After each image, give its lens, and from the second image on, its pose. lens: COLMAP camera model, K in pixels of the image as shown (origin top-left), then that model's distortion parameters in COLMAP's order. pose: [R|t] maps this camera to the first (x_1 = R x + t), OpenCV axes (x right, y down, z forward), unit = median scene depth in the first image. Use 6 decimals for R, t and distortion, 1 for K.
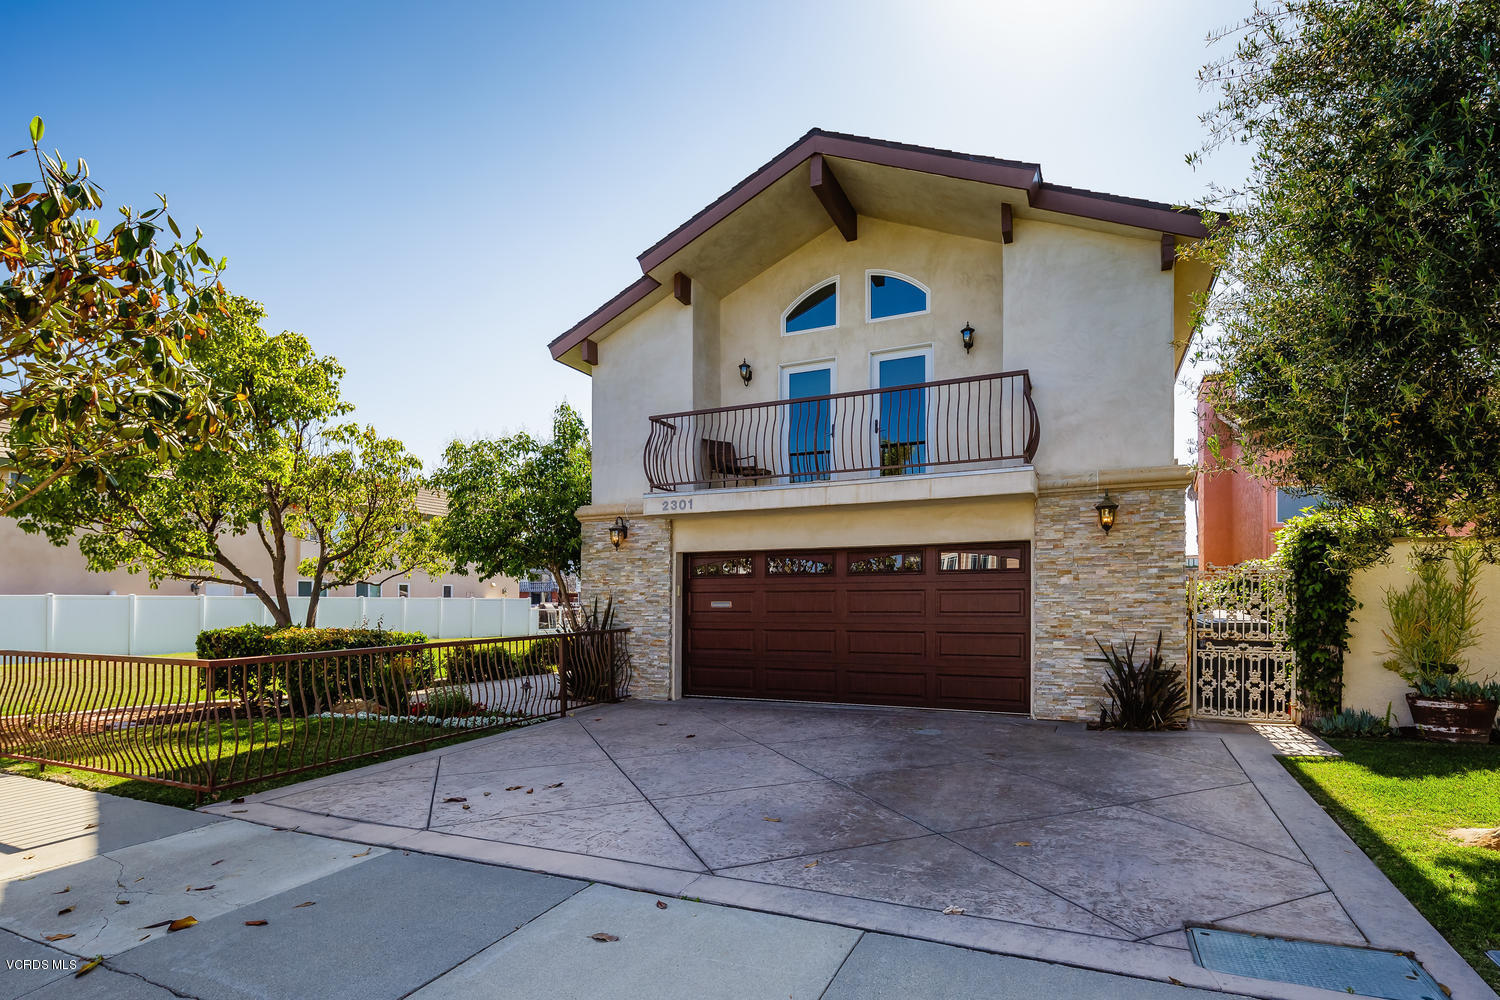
lens RADIAL K [[745.9, 0, 742.1], [0, 745.9, 567.7], [0, 0, 1]] dist [-0.001720, -0.000364]
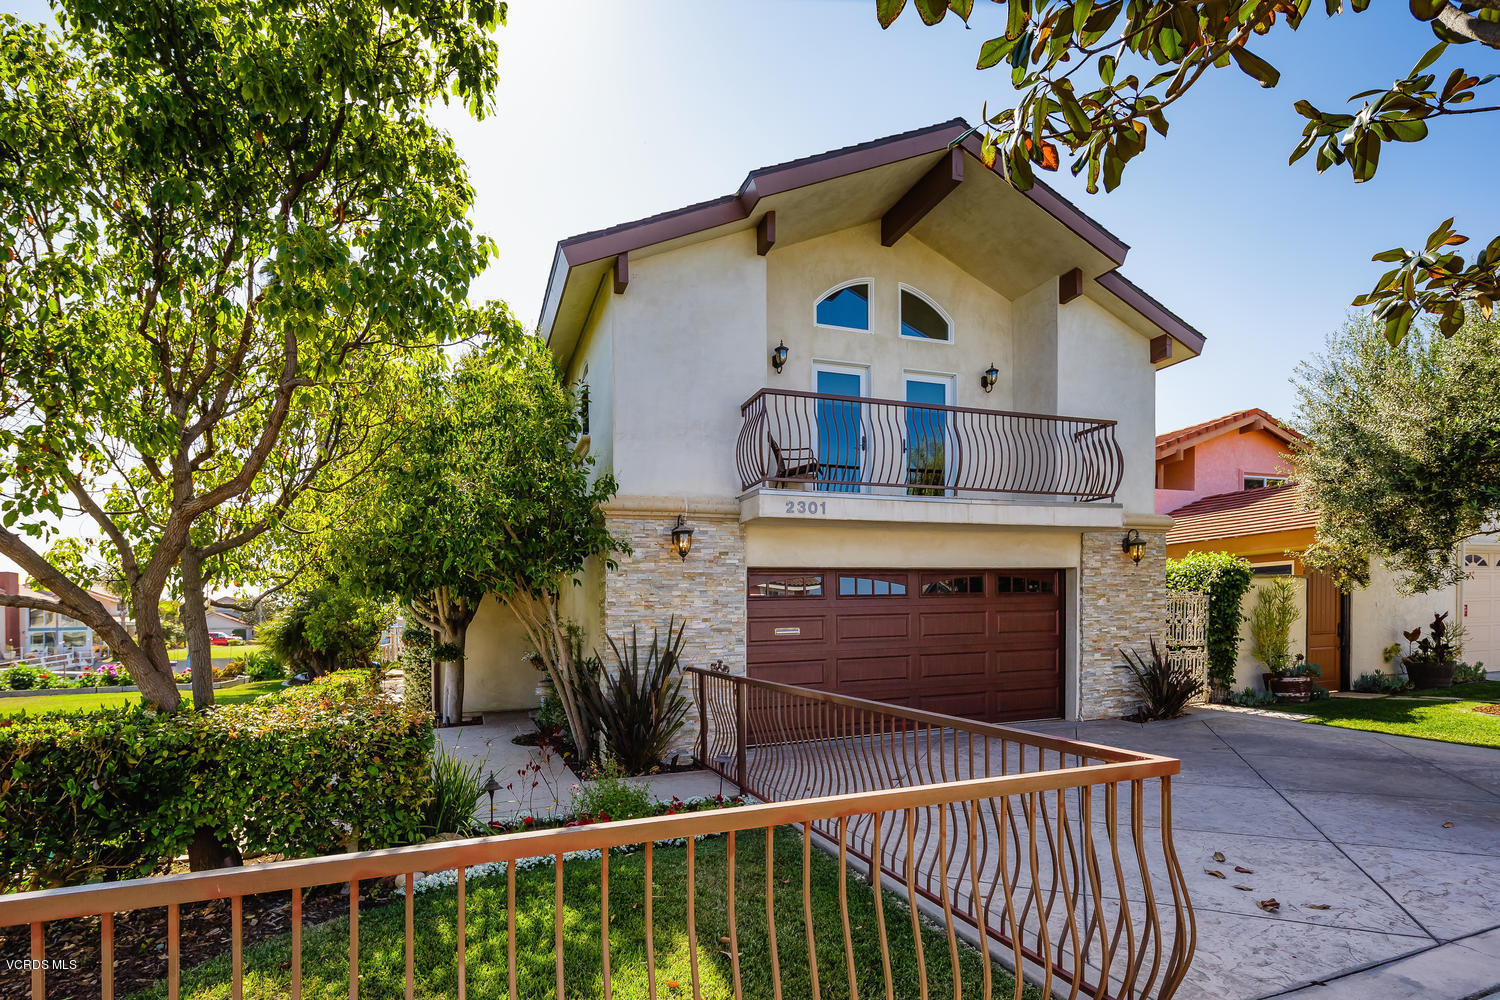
lens RADIAL K [[745.9, 0, 739.2], [0, 745.9, 613.9], [0, 0, 1]] dist [-0.001720, -0.000364]
pose [[0.704562, -0.005489, 0.709621, -0.684742], [-0.008097, 0.999843, 0.015773, 0.017473], [-0.709596, -0.016859, 0.704407, 0.471108]]
